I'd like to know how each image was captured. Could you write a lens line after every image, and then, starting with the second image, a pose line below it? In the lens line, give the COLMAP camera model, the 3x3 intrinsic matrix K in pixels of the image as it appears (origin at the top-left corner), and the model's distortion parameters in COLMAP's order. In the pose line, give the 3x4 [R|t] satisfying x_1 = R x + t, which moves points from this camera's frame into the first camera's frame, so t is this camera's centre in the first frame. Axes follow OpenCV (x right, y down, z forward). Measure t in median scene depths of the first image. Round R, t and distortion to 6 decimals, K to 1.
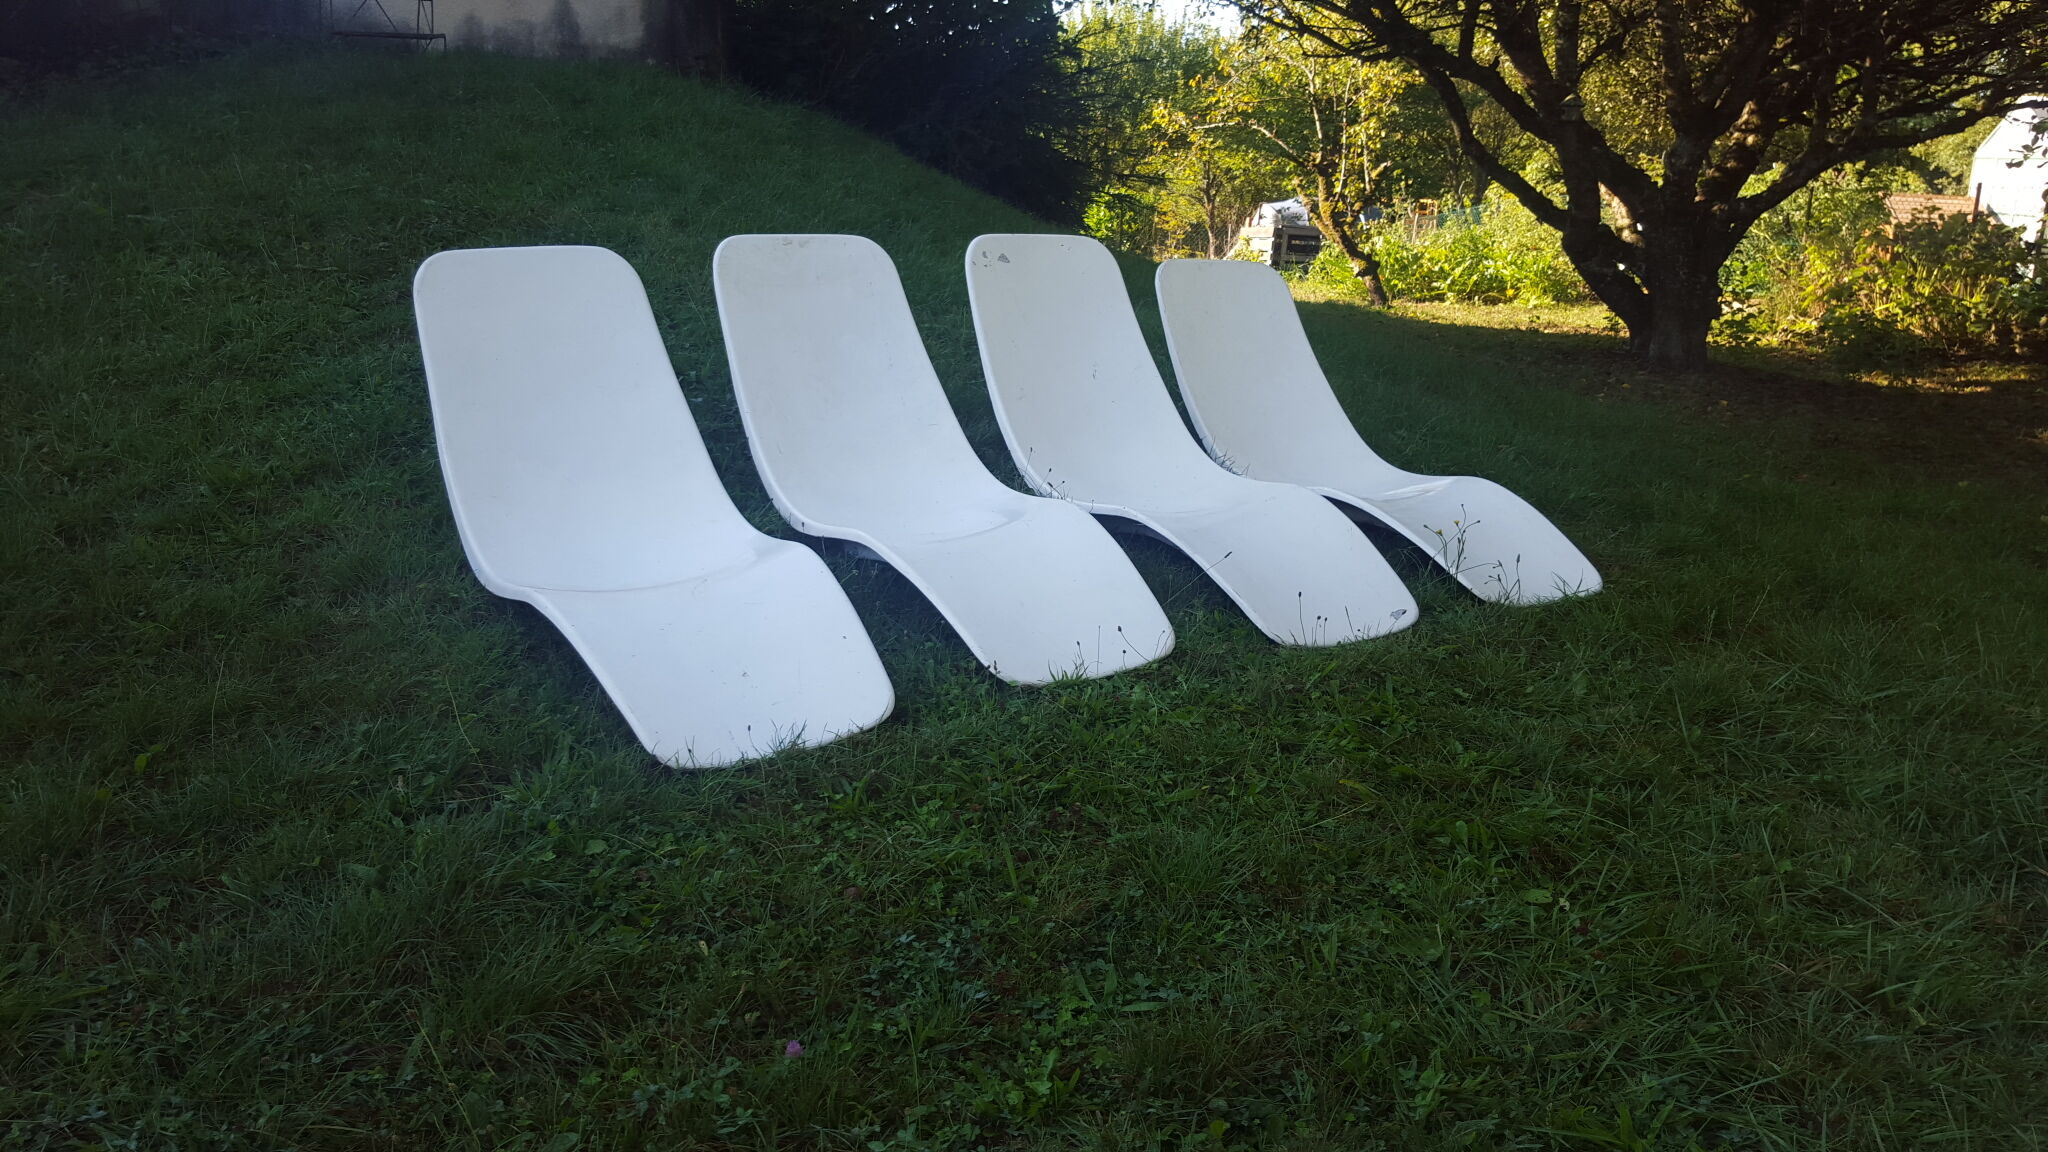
lens RADIAL K [[1569.0, 0, 952.2], [0, 1569.0, 576.0], [0, 0, 1]] dist [0.155156, -0.242962]
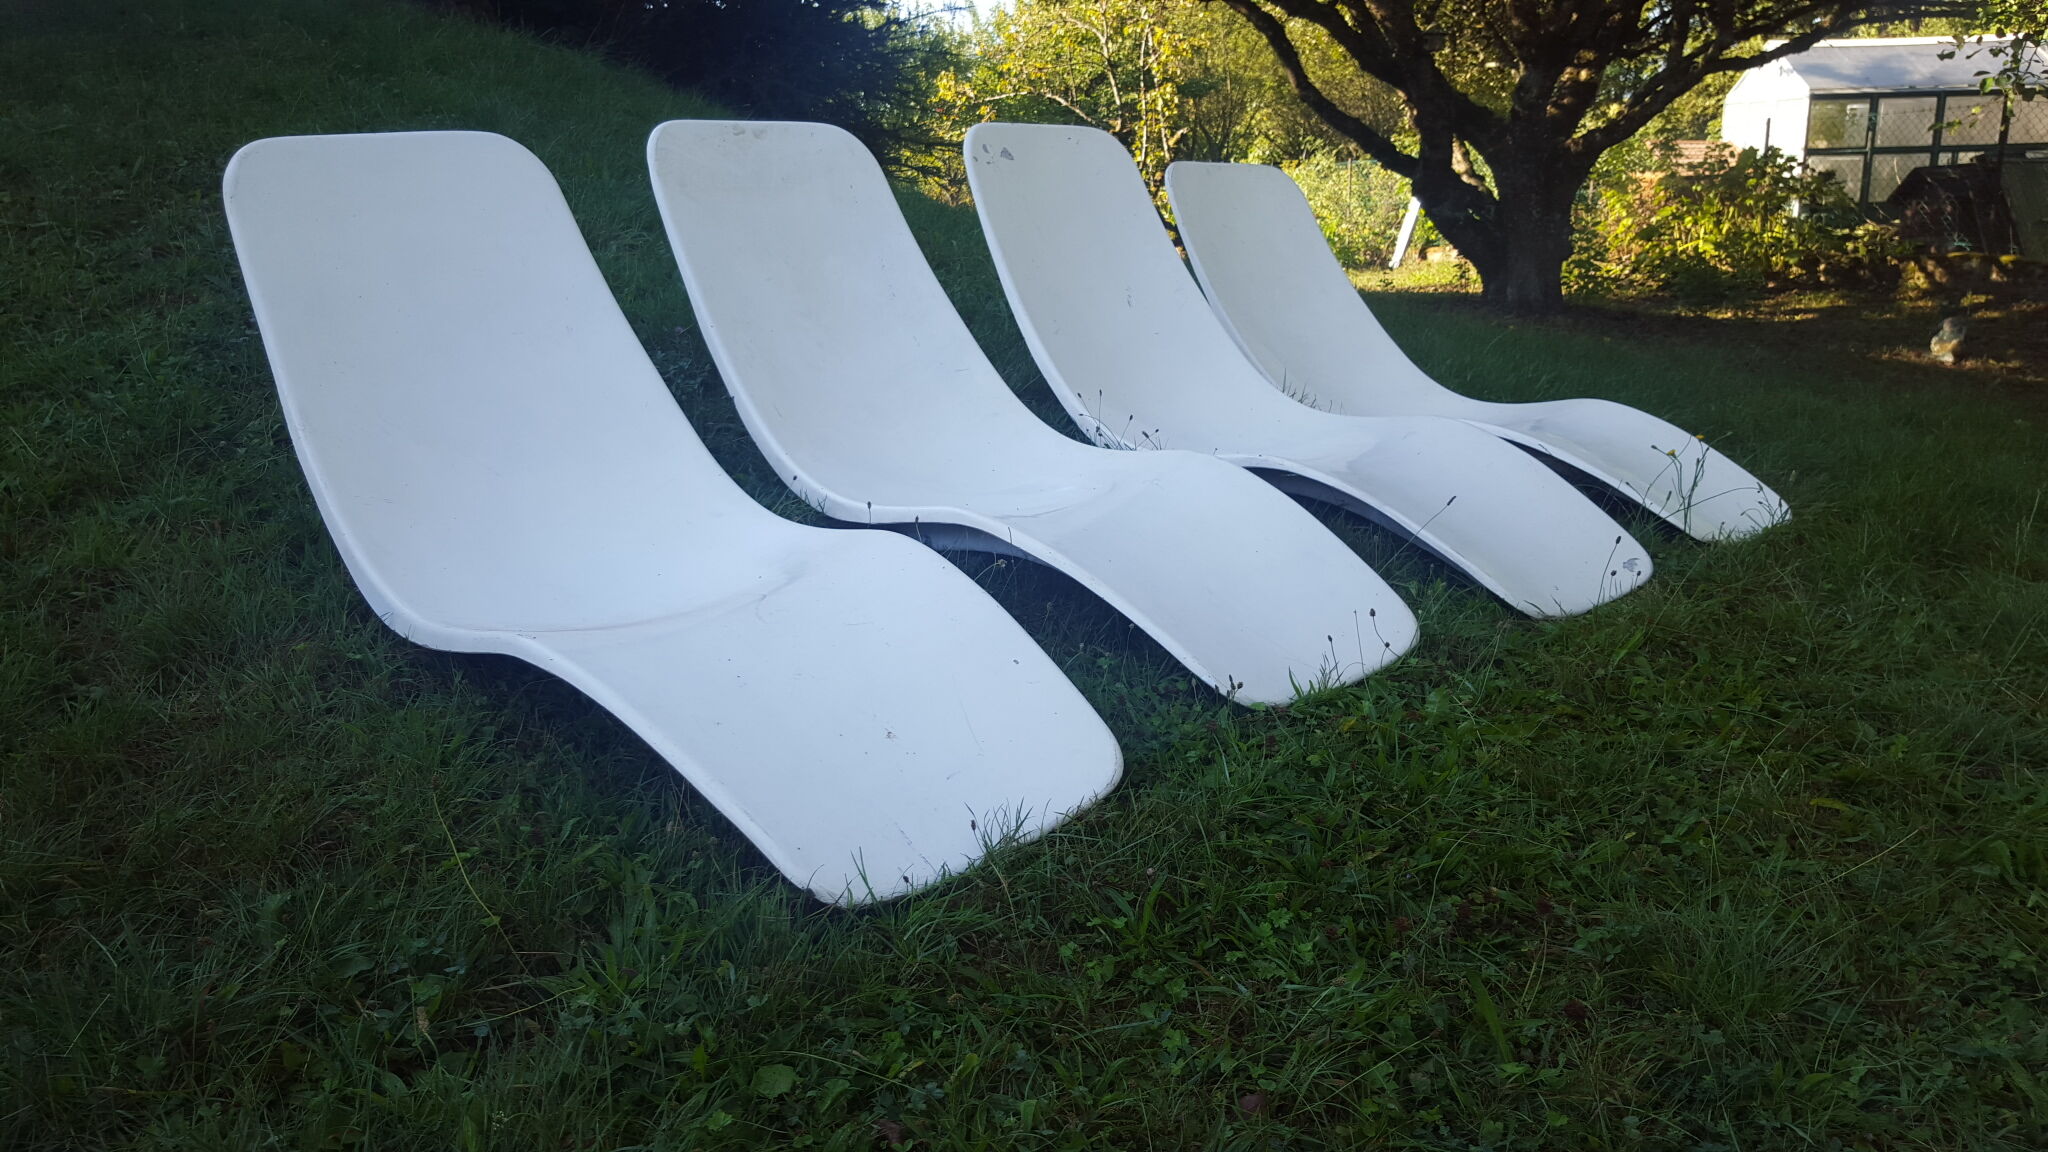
lens RADIAL K [[1581.6, 0, 995.2], [0, 1581.6, 576.5], [0, 0, 1]] dist [0.100687, -0.171544]
pose [[0.978978, -0.086856, 0.184547, -0.128118], [0.088367, 0.996088, 0.000038, 0.002073], [-0.183828, 0.016271, 0.982824, 0.237280]]
